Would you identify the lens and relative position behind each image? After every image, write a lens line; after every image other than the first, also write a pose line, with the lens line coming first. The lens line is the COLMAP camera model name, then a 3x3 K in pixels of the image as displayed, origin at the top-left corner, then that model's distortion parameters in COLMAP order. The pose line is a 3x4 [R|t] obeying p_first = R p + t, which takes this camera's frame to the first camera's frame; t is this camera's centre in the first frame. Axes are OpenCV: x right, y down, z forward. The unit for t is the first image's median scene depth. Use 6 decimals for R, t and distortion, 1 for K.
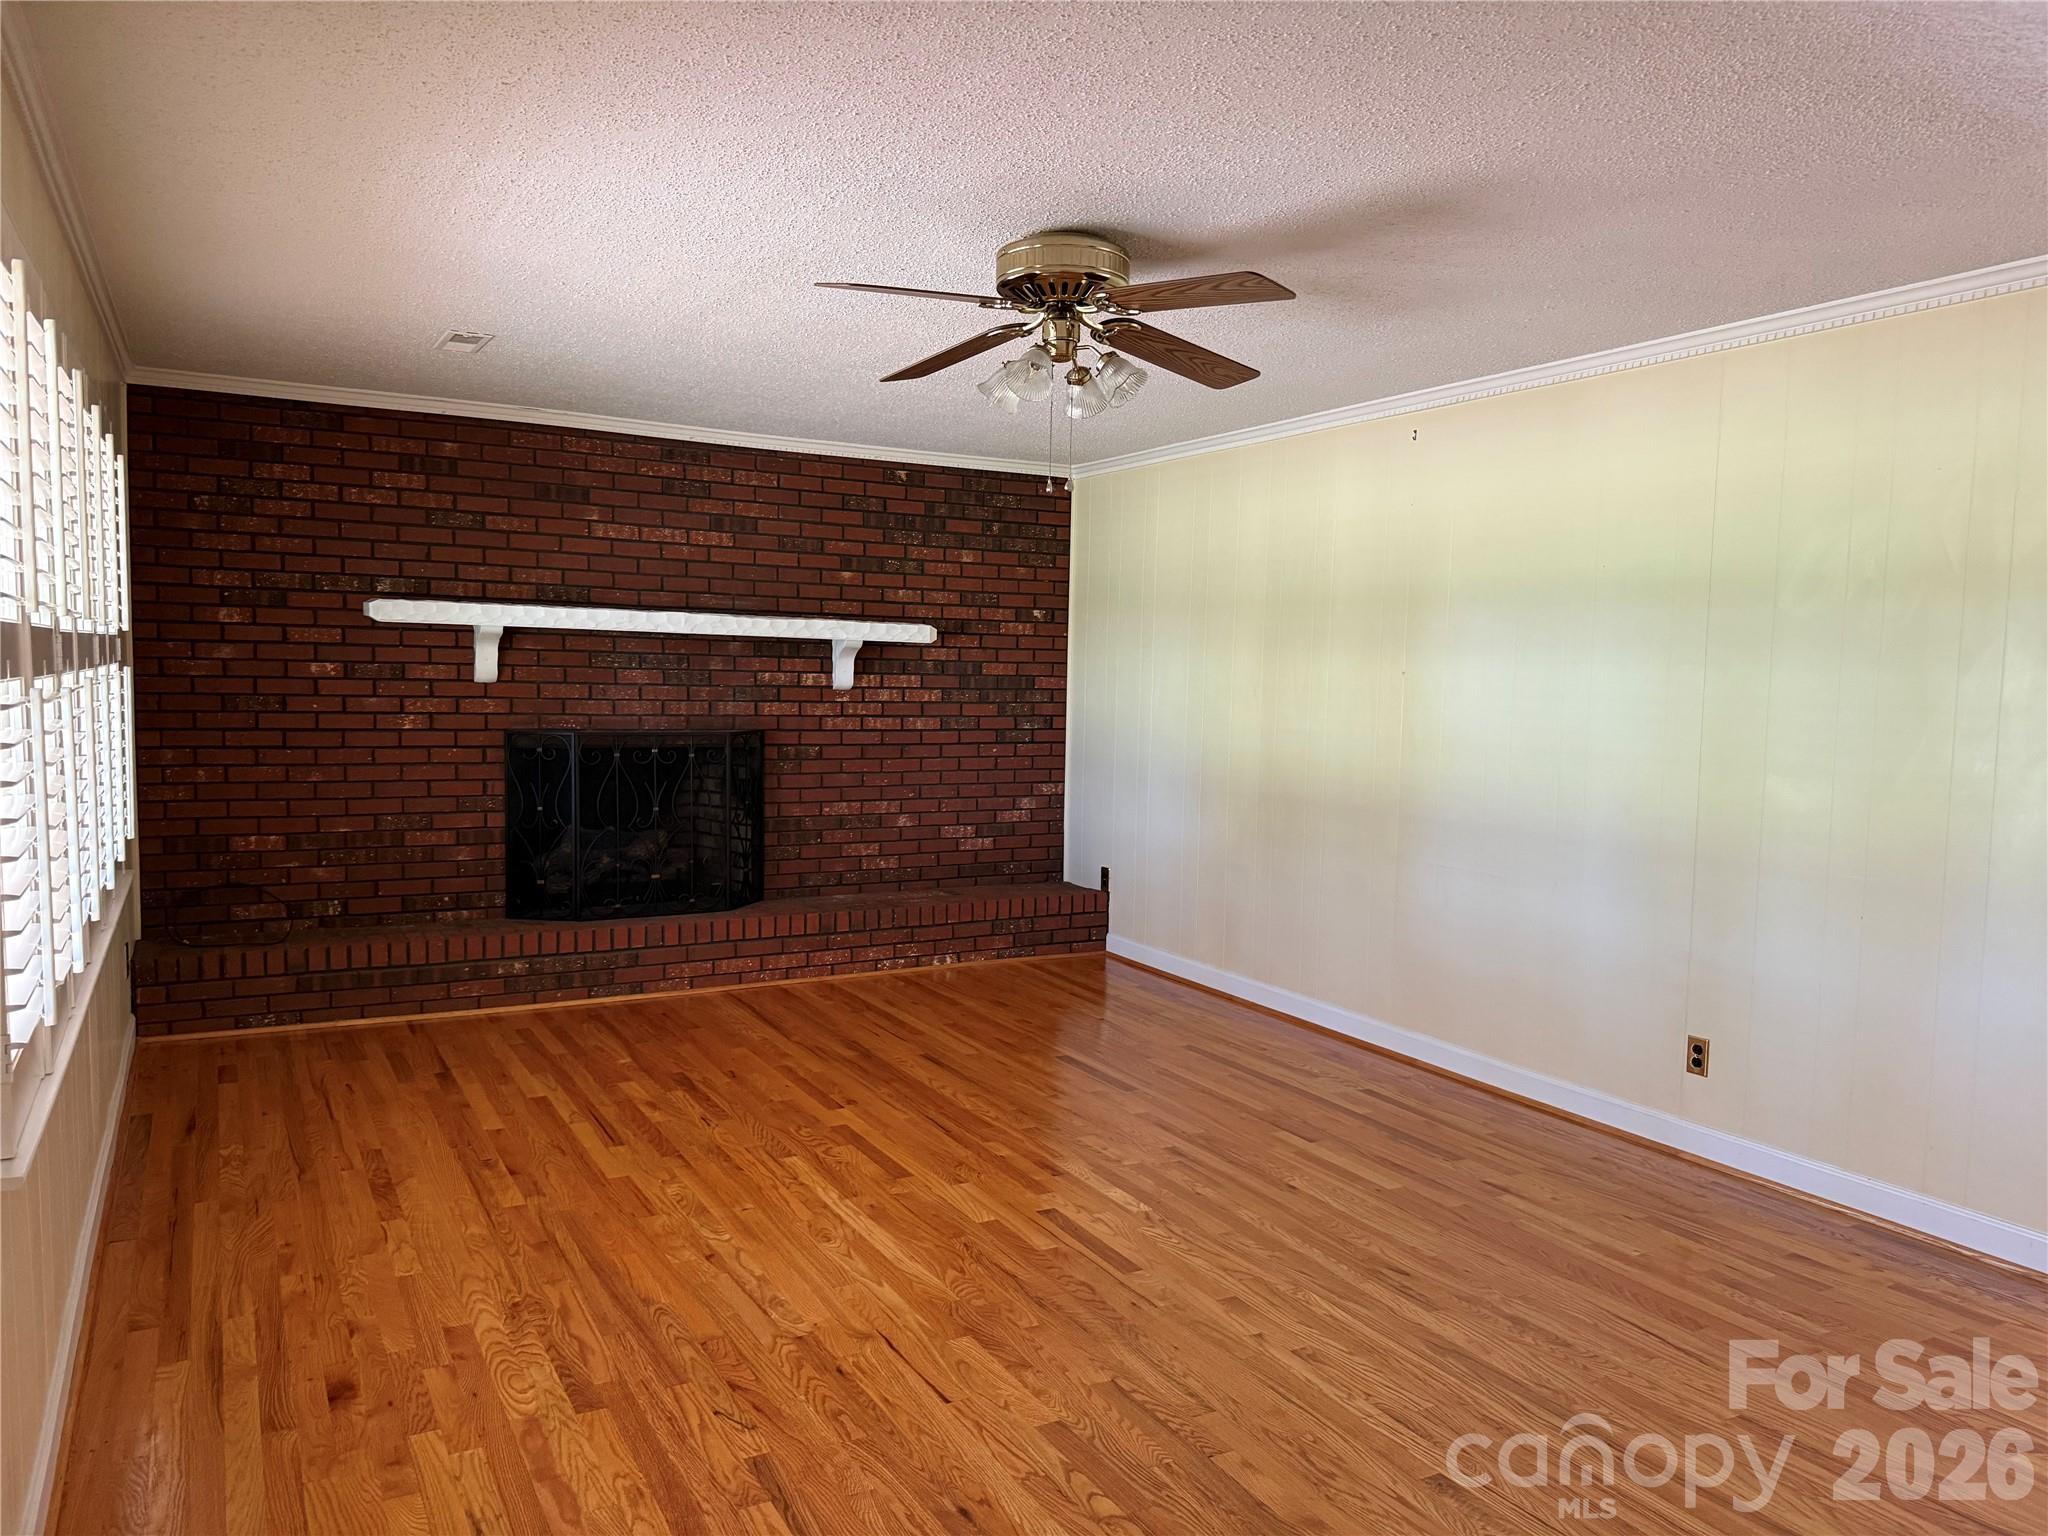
lens RADIAL K [[1420.0, 0, 1036.0], [0, 1420.0, 777.9], [0, 0, 1]] dist [0.153132, -0.265517]
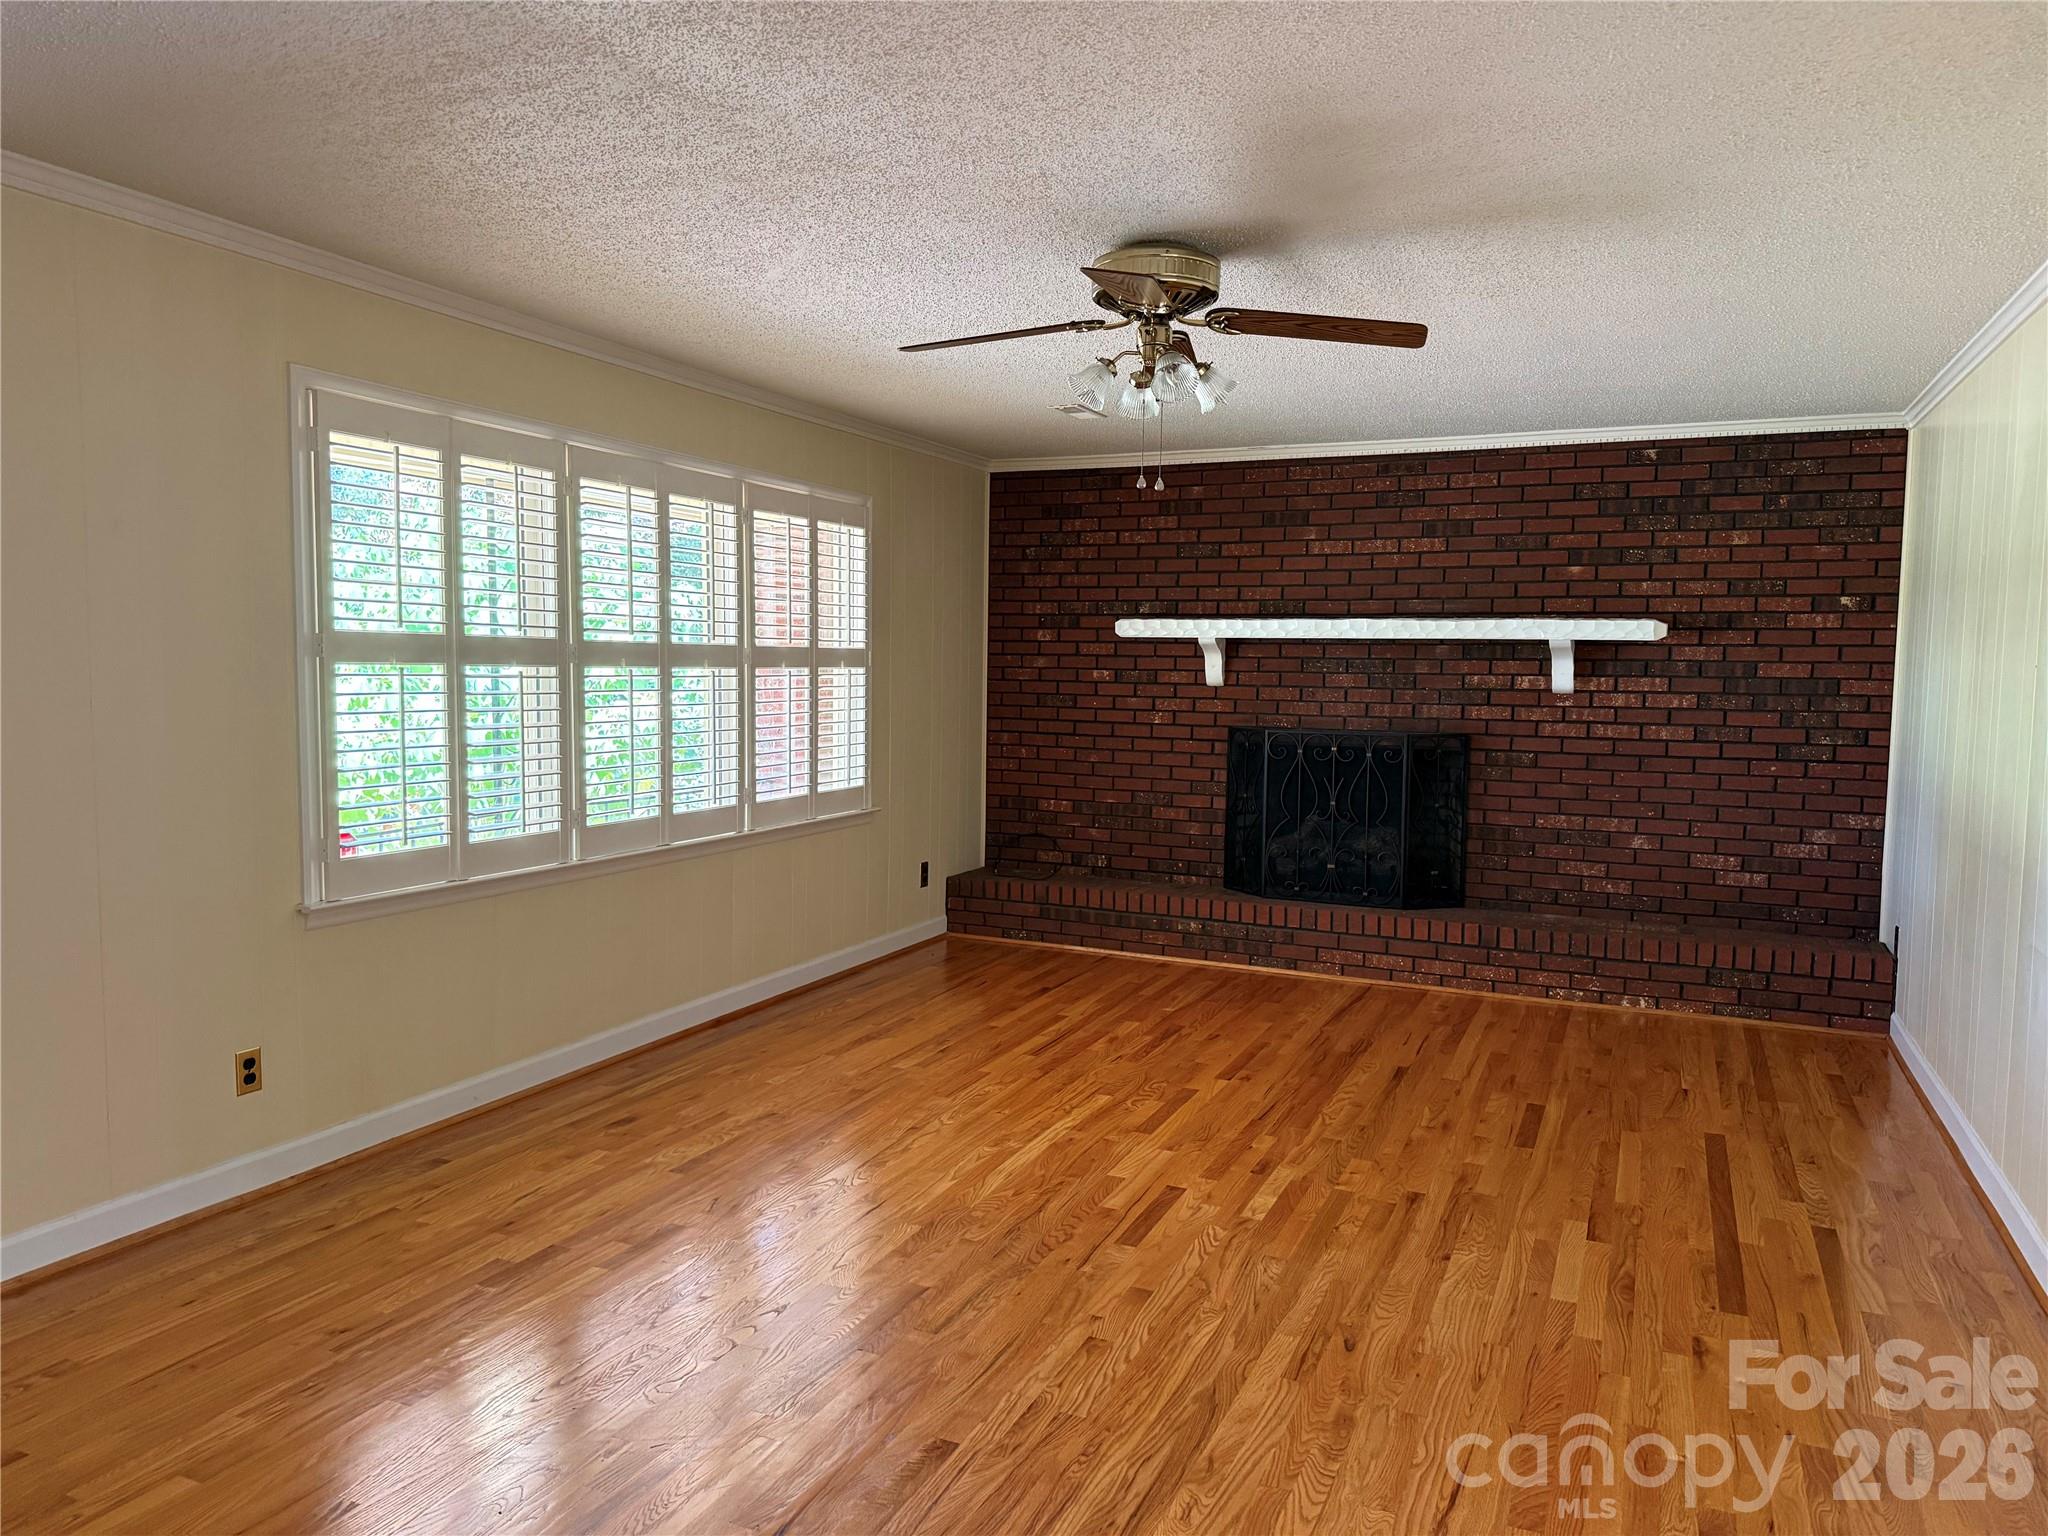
lens RADIAL K [[1430.6, 0, 1024.0], [0, 1430.6, 768.0], [0, 0, 1]] dist [0.153814, -0.282901]
pose [[0.599515, 0.046228, -0.799027, 0.477354], [-0.063734, 0.997918, 0.009915, -0.000657], [0.797822, 0.044981, 0.601213, 0.176499]]
